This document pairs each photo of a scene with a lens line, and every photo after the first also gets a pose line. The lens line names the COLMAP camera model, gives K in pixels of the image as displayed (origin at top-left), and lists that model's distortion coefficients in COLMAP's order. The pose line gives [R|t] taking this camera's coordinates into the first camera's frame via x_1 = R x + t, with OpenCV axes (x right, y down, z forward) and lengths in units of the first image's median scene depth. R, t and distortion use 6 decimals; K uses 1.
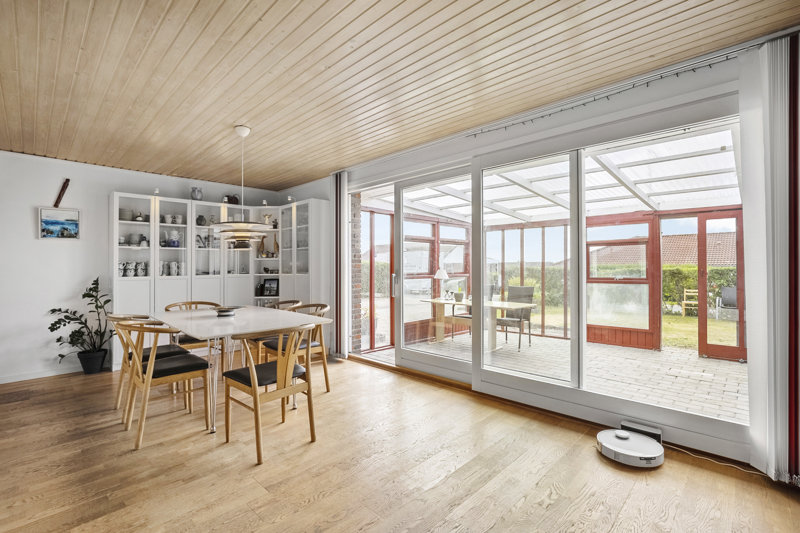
lens RADIAL K [[371.2, 0, 397.7], [0, 371.2, 263.7], [0, 0, 1]] dist [0.004151, 0.001412]
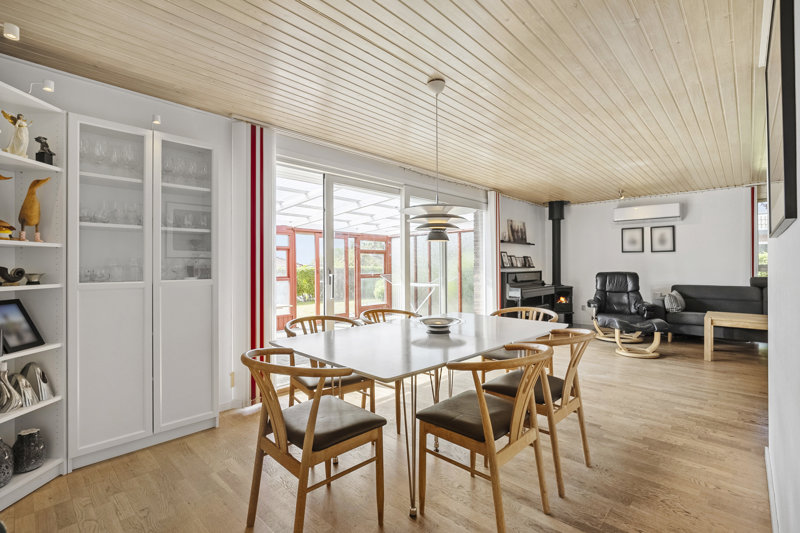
lens RADIAL K [[371.2, 0, 396.0], [0, 371.2, 266.1], [0, 0, 1]] dist [0.004151, 0.001412]
pose [[-0.026655, 0.007460, 0.999617, -0.906199], [-0.003349, 0.999966, -0.007552, 0.011845], [-0.999639, -0.003549, -0.026629, 0.849035]]
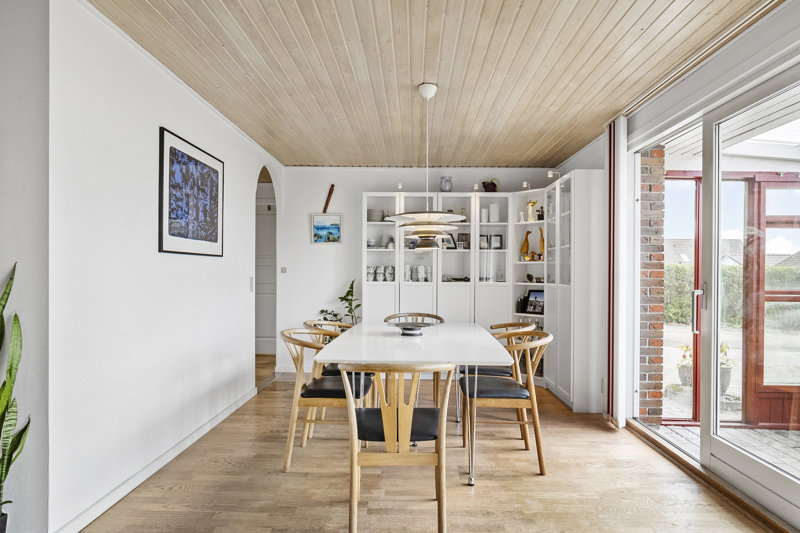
lens RADIAL K [[466.3, 0, 400.9], [0, 466.3, 271.0], [0, 0, 1]] dist [-0.003844, 0.000535]
pose [[0.689796, 0.012179, -0.723901, 0.173599], [-0.010148, 0.999923, 0.007154, 0.000161], [0.723933, 0.002411, 0.689867, 0.239217]]
